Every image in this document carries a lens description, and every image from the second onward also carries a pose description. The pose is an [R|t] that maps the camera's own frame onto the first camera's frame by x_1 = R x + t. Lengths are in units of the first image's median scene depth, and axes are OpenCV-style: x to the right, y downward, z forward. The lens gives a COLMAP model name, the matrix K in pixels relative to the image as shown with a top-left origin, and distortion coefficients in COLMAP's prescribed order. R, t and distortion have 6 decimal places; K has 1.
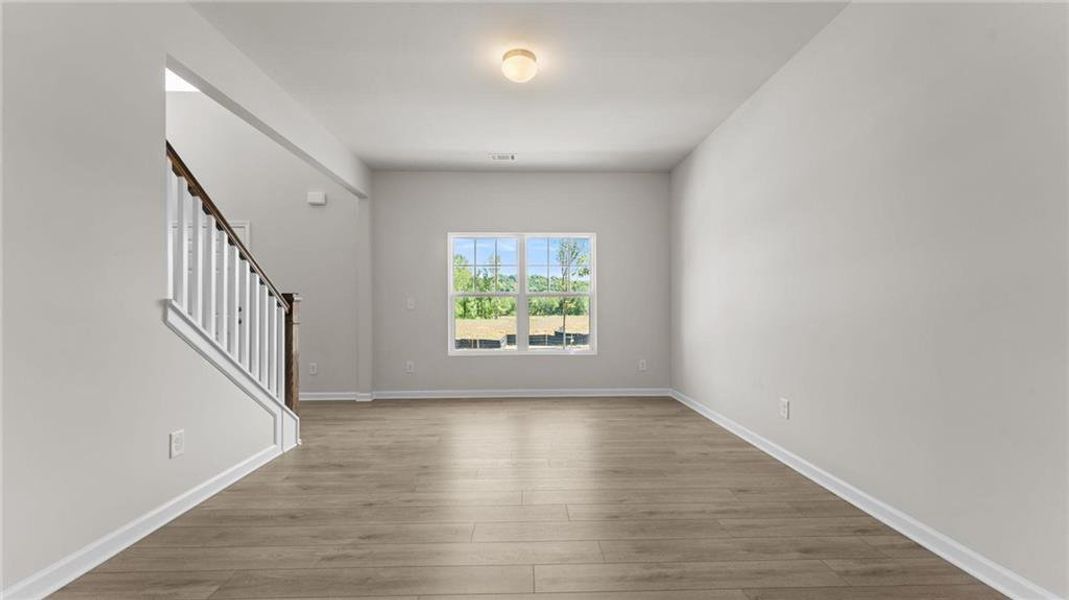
lens RADIAL K [[425.1, 0, 532.9], [0, 425.1, 305.0], [0, 0, 1]] dist [0.000086, 0.000037]
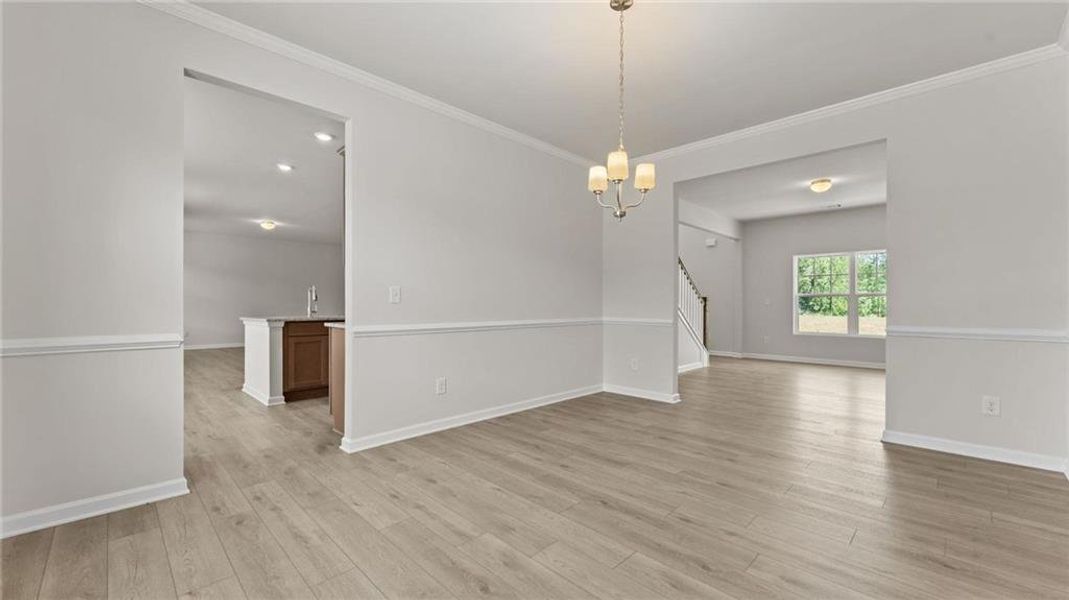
lens RADIAL K [[425.1, 0, 532.9], [0, 425.1, 305.0], [0, 0, 1]] dist [0.000086, 0.000037]
pose [[0.690623, 0.004715, -0.723199, 0.294986], [0.003834, 0.999941, 0.010180, -0.008146], [0.723204, -0.009803, 0.690565, -0.850292]]
